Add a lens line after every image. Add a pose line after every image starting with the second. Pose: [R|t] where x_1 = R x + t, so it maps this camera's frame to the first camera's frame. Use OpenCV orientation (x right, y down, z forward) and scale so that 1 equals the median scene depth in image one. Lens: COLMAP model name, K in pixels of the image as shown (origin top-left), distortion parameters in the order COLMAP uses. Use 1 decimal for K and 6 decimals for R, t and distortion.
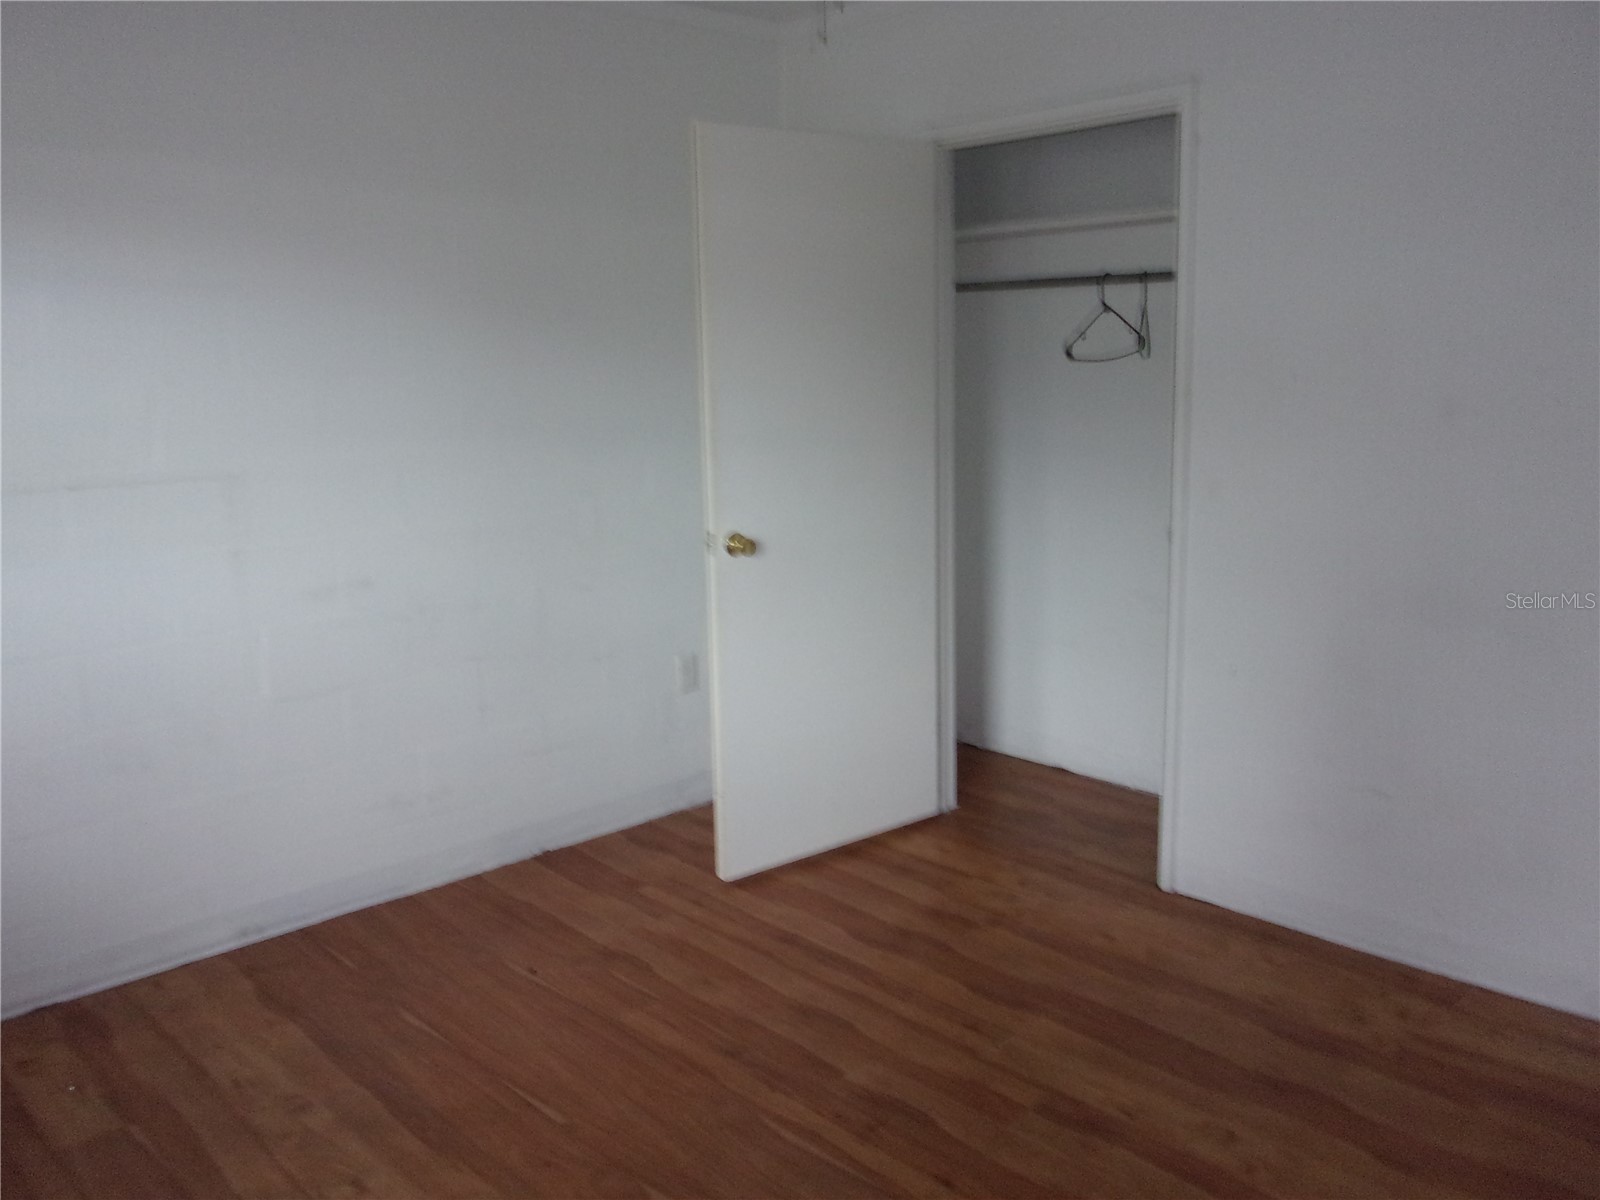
lens RADIAL K [[1319.3, 0, 793.1], [0, 1319.3, 603.1], [0, 0, 1]] dist [-0.004185, -0.002222]
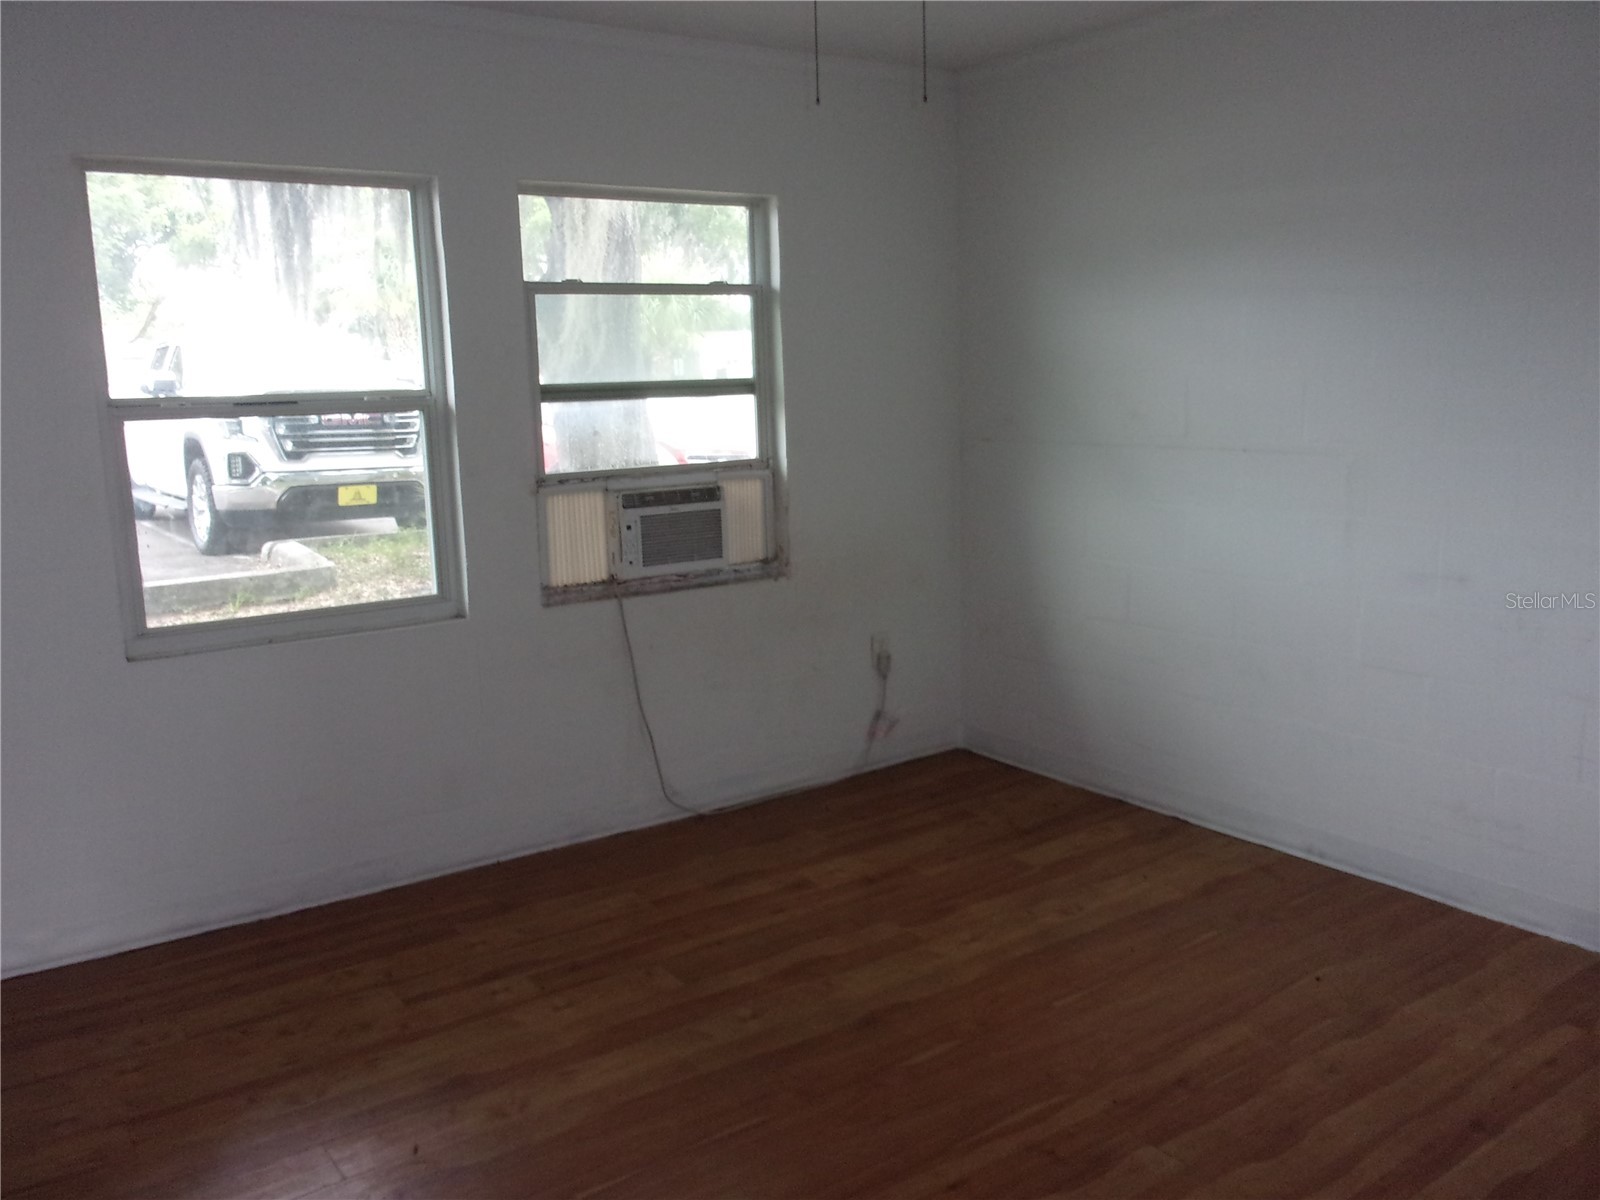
lens RADIAL K [[1319.3, 0, 793.1], [0, 1319.3, 603.1], [0, 0, 1]] dist [-0.004185, -0.002222]
pose [[-0.137348, 0.193043, -0.971530, 0.781281], [-0.159637, 0.963689, 0.214054, -0.143378], [0.977574, 0.184492, -0.101543, 0.681874]]
